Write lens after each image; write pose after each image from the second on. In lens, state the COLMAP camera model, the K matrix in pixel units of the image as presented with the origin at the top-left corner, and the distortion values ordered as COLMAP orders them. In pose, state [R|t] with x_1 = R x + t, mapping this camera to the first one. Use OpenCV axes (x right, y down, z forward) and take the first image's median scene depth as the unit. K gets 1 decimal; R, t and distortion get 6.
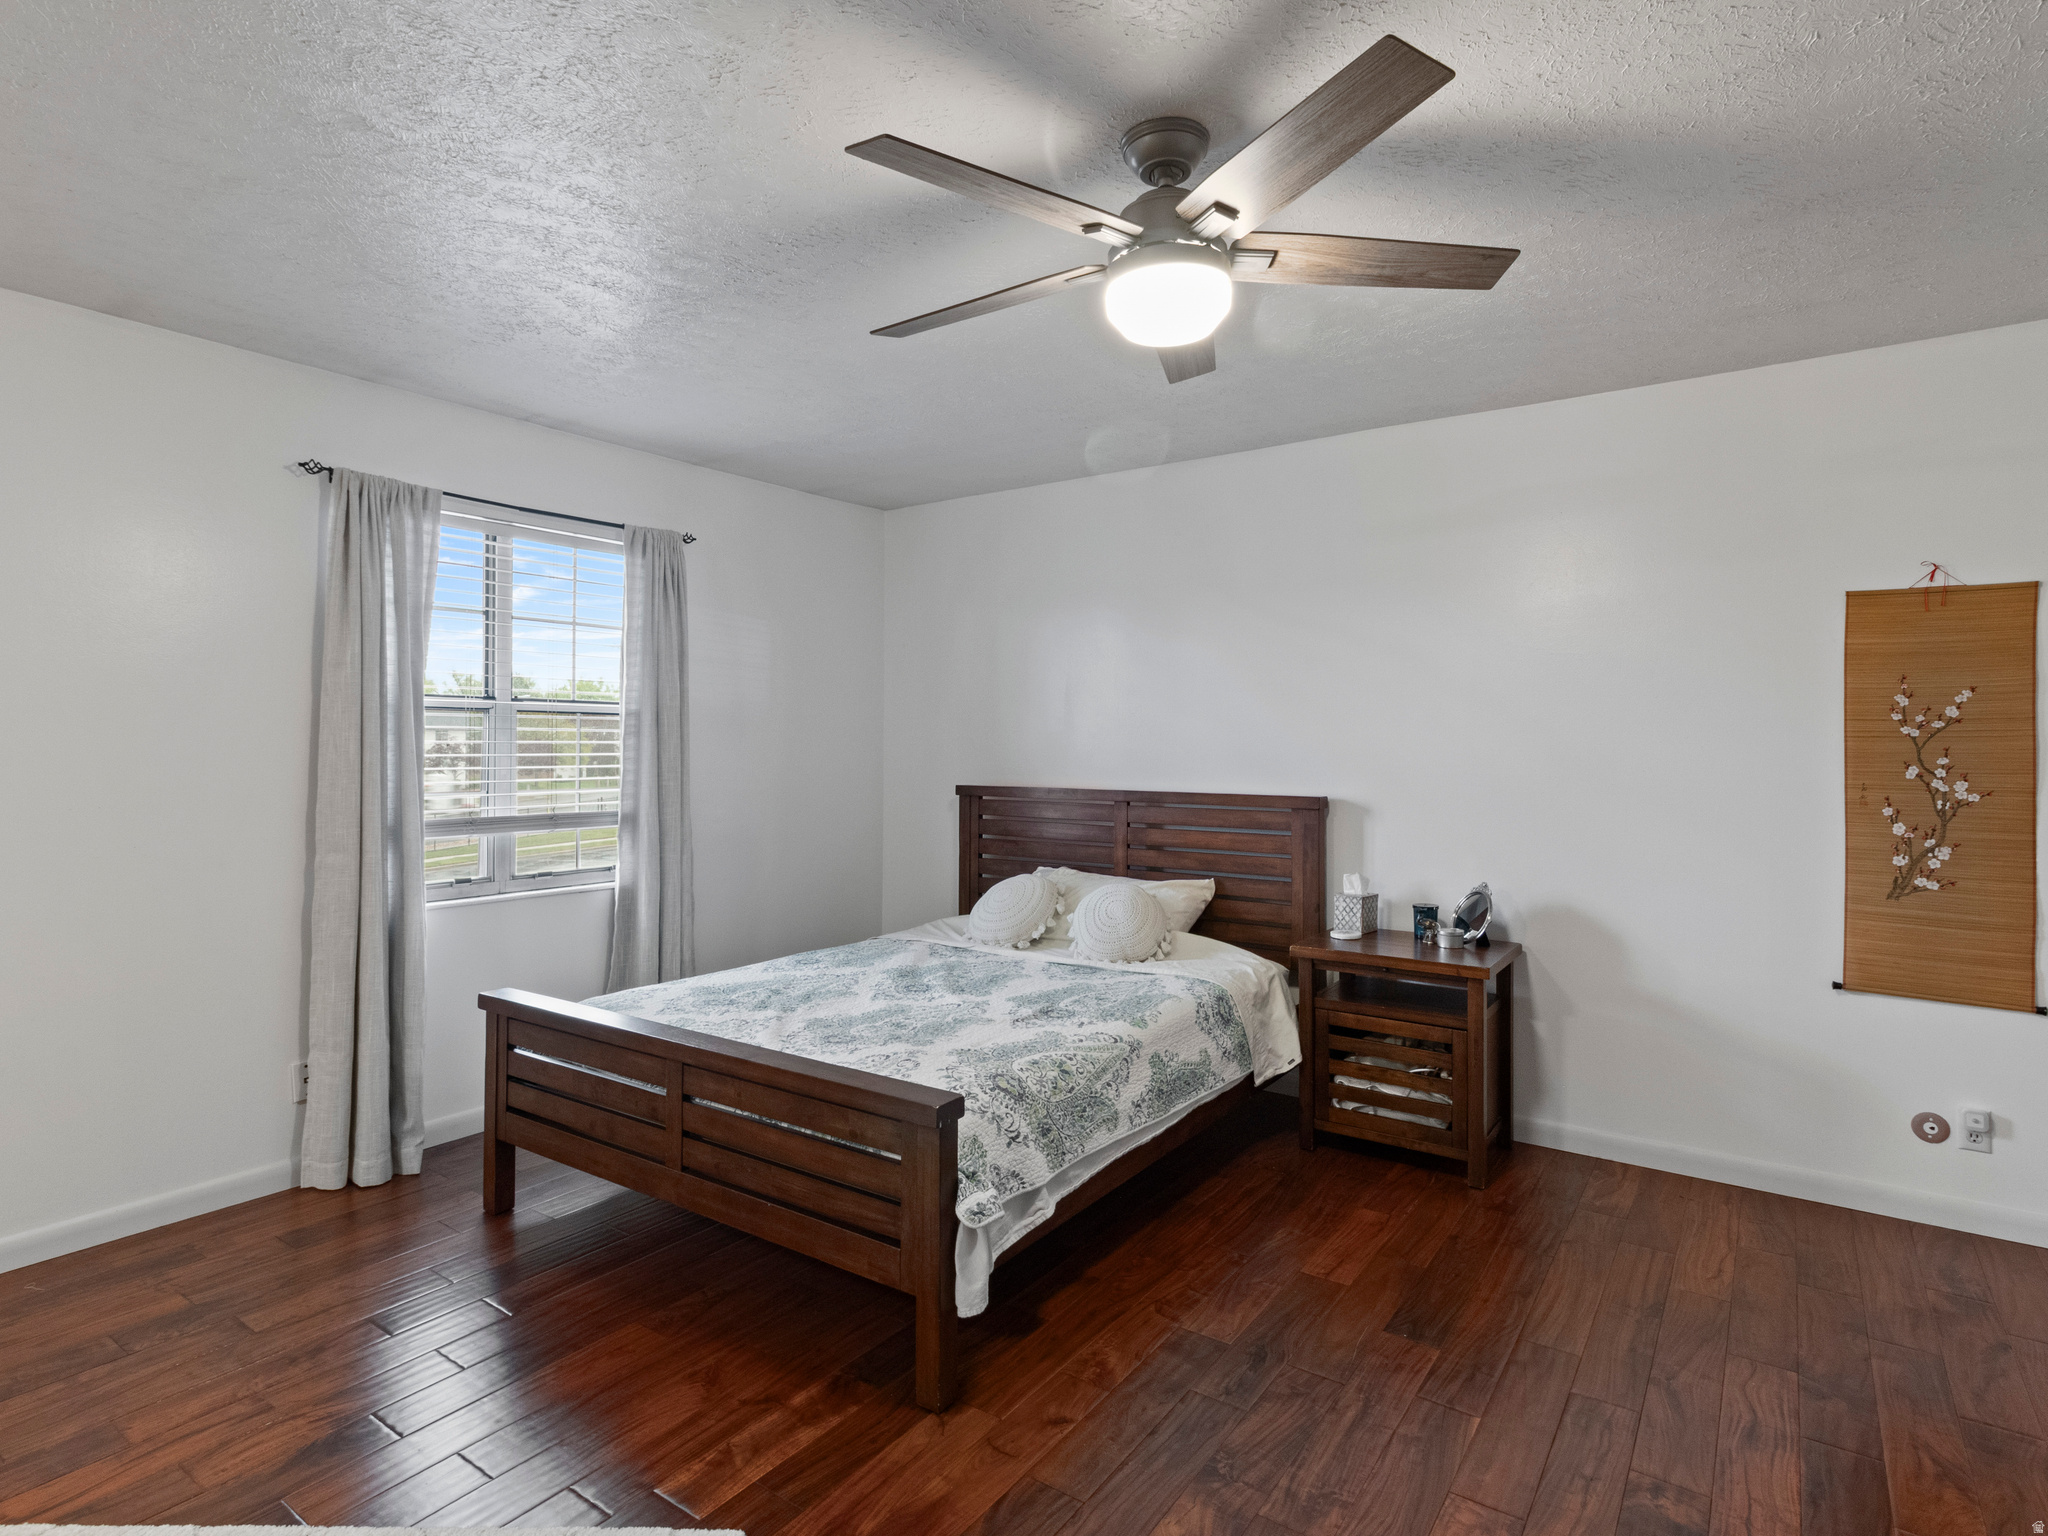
lens RADIAL K [[1081.7, 0, 1007.3], [0, 1081.7, 731.0], [0, 0, 1]] dist [0.002058, 0.000527]
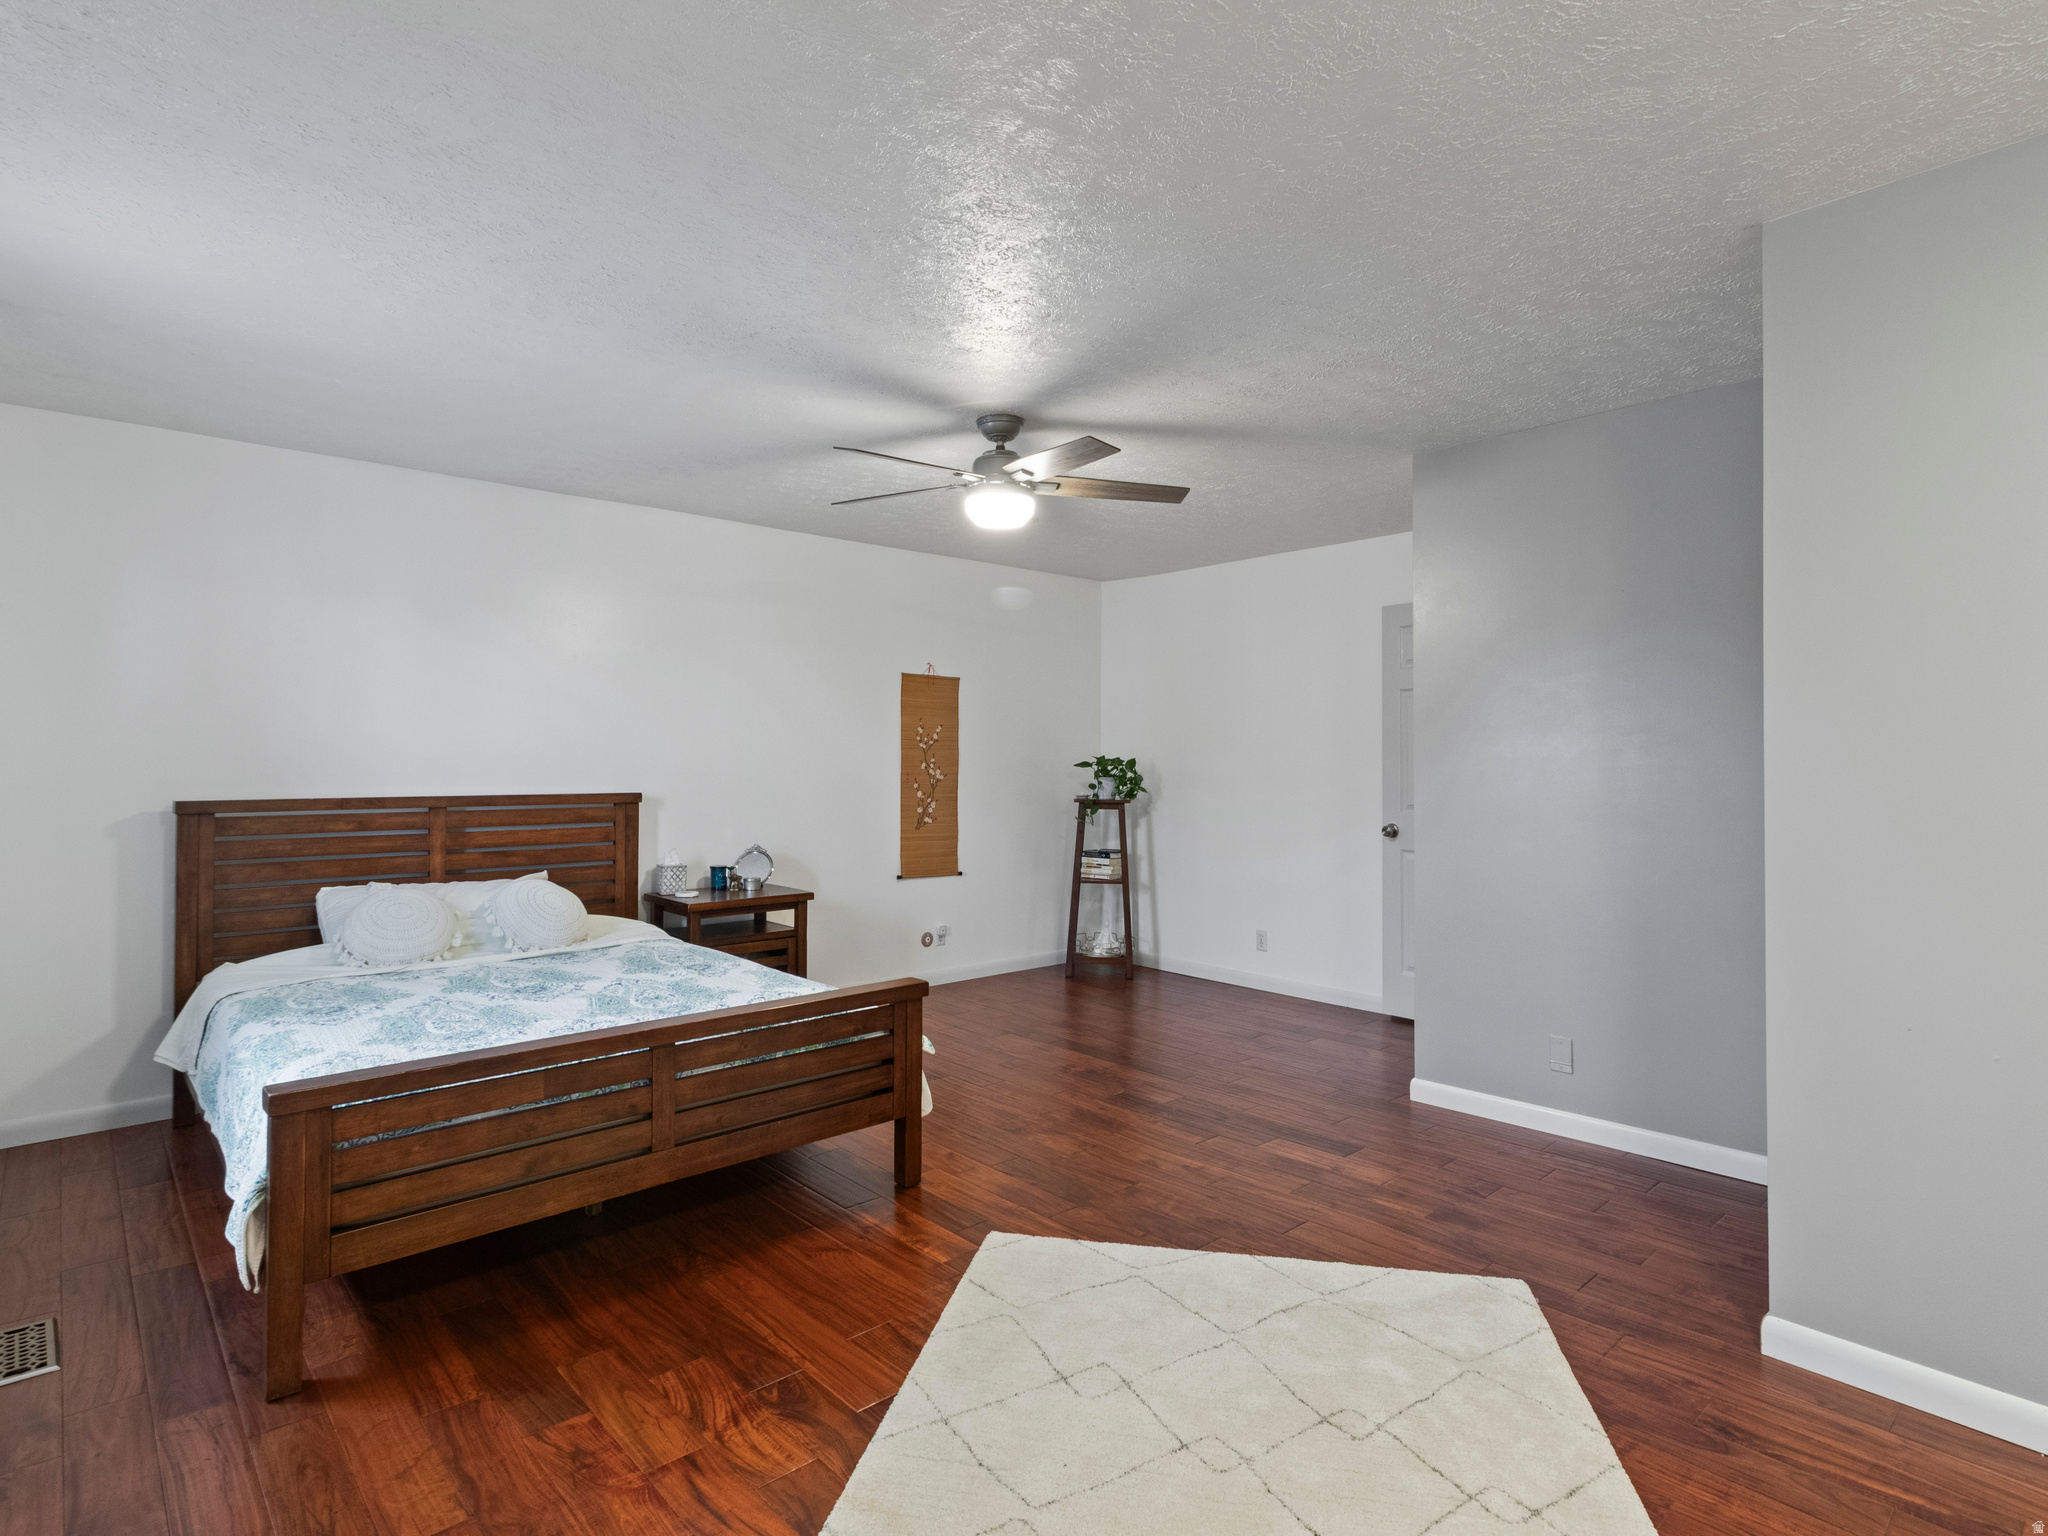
lens RADIAL K [[1081.7, 0, 1026.3], [0, 1081.7, 759.9], [0, 0, 1]] dist [0.002058, 0.000527]
pose [[0.213351, -0.001001, 0.976975, -1.089780], [-0.009748, 0.999948, 0.003154, 0.019023], [-0.976927, -0.010196, 0.213330, 0.381175]]
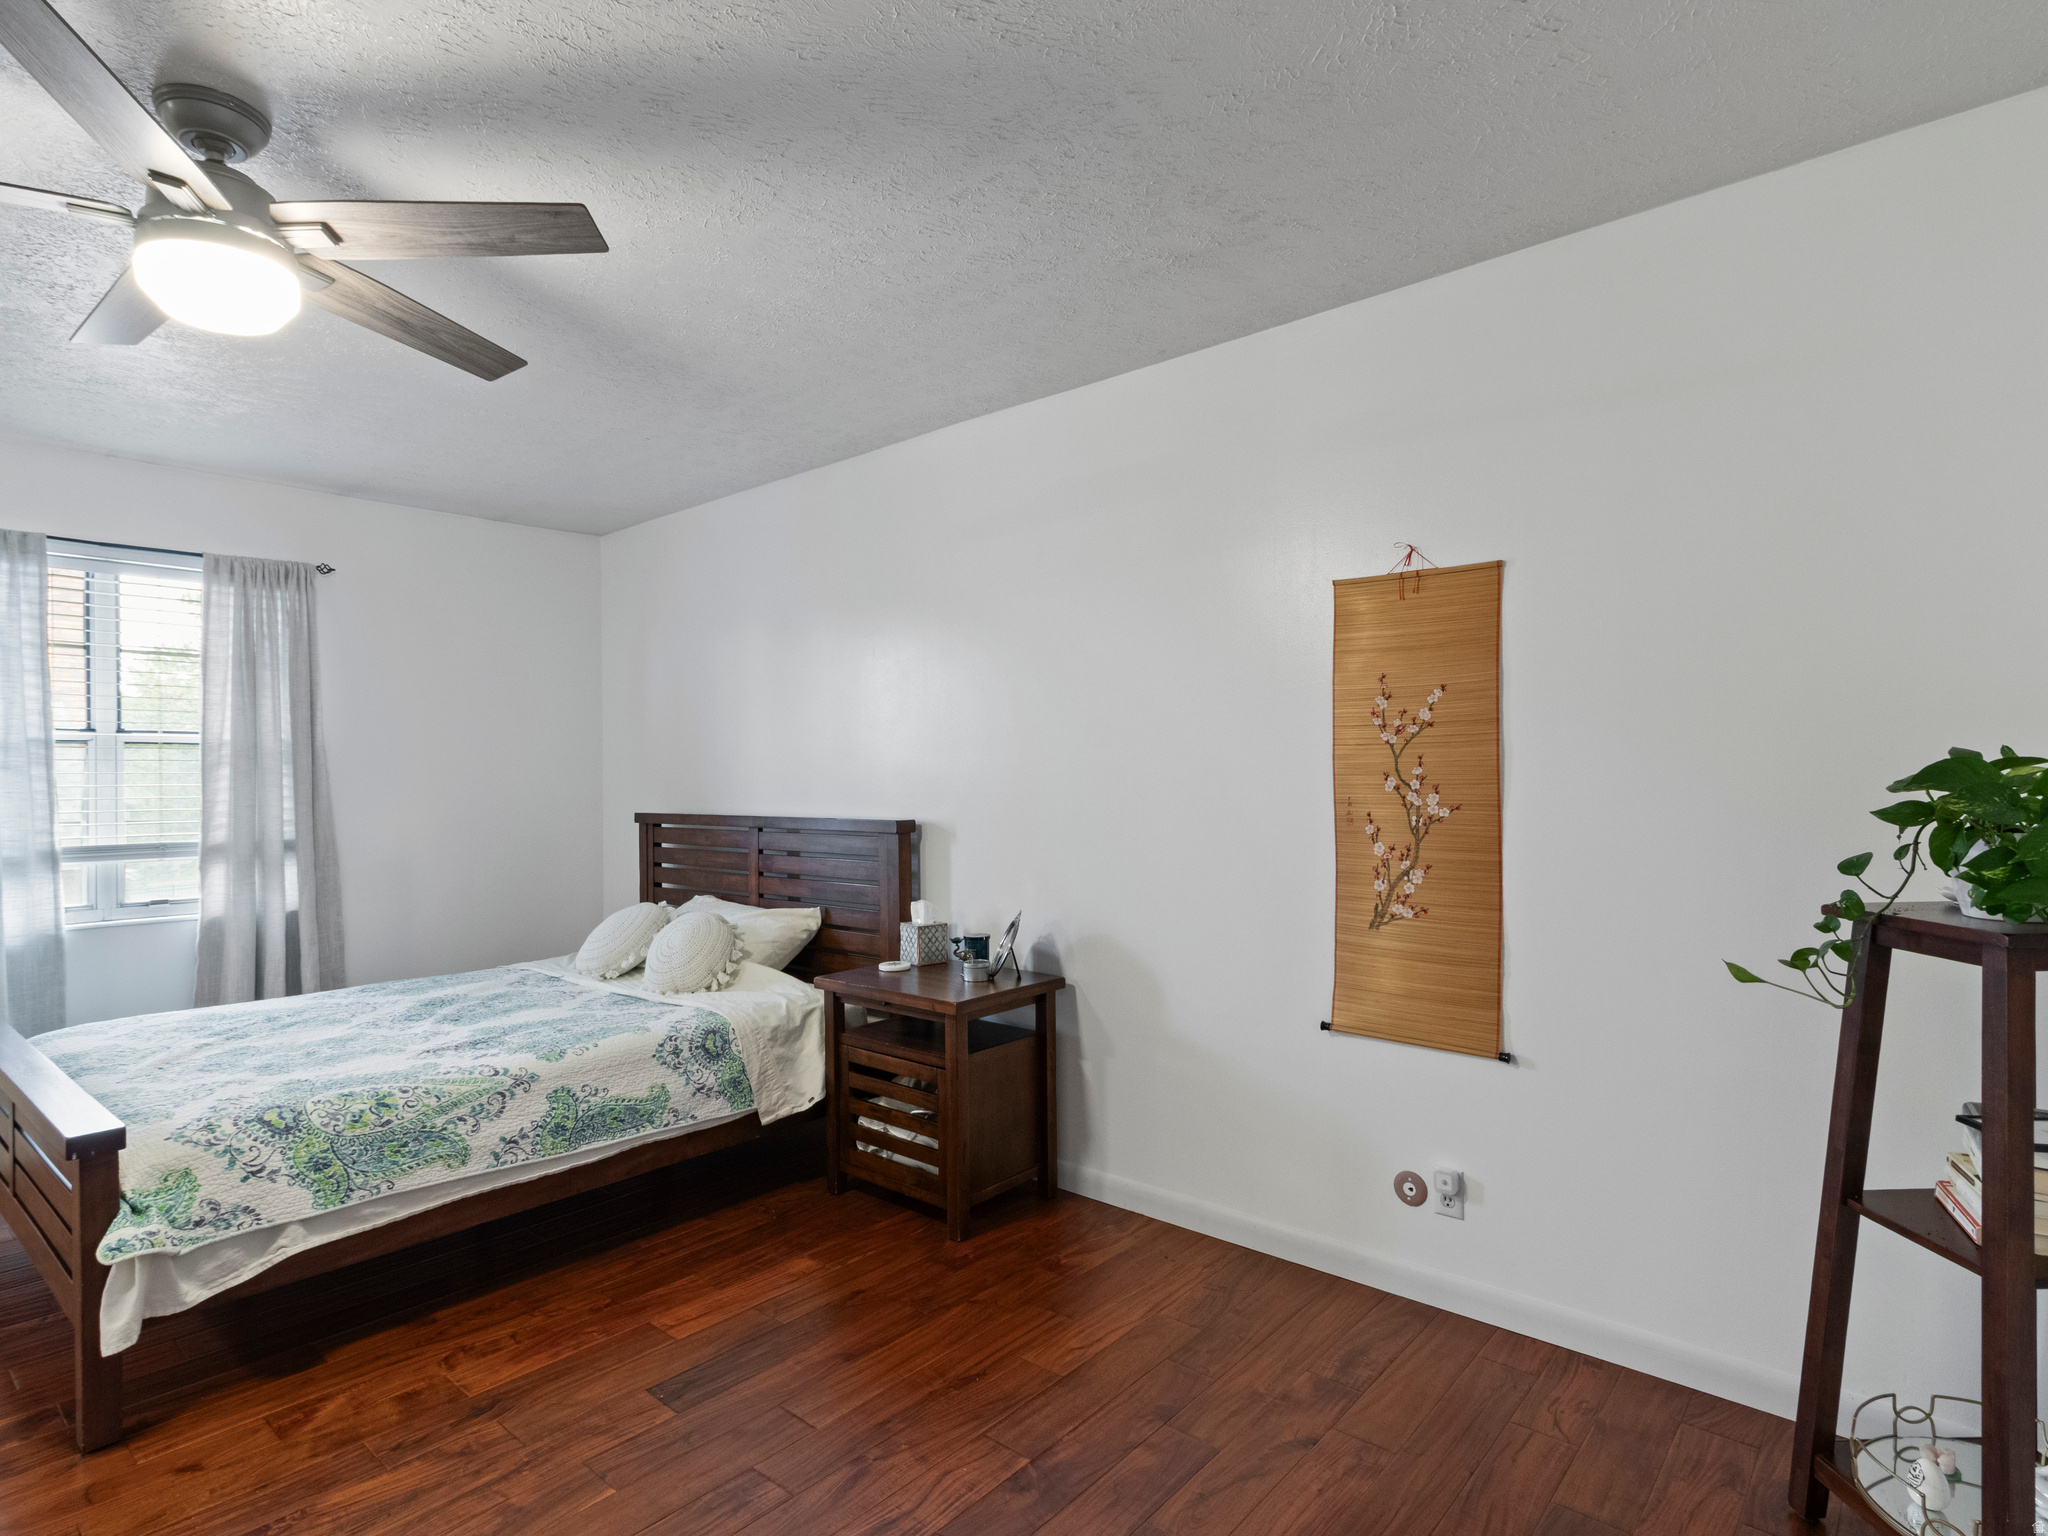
lens RADIAL K [[1081.7, 0, 1004.6], [0, 1081.7, 774.5], [0, 0, 1]] dist [0.002058, 0.000527]
pose [[0.993902, -0.012616, -0.109543, 0.618464], [0.013494, 0.999882, 0.007280, 0.019690], [0.109438, -0.008713, 0.993955, 0.094770]]
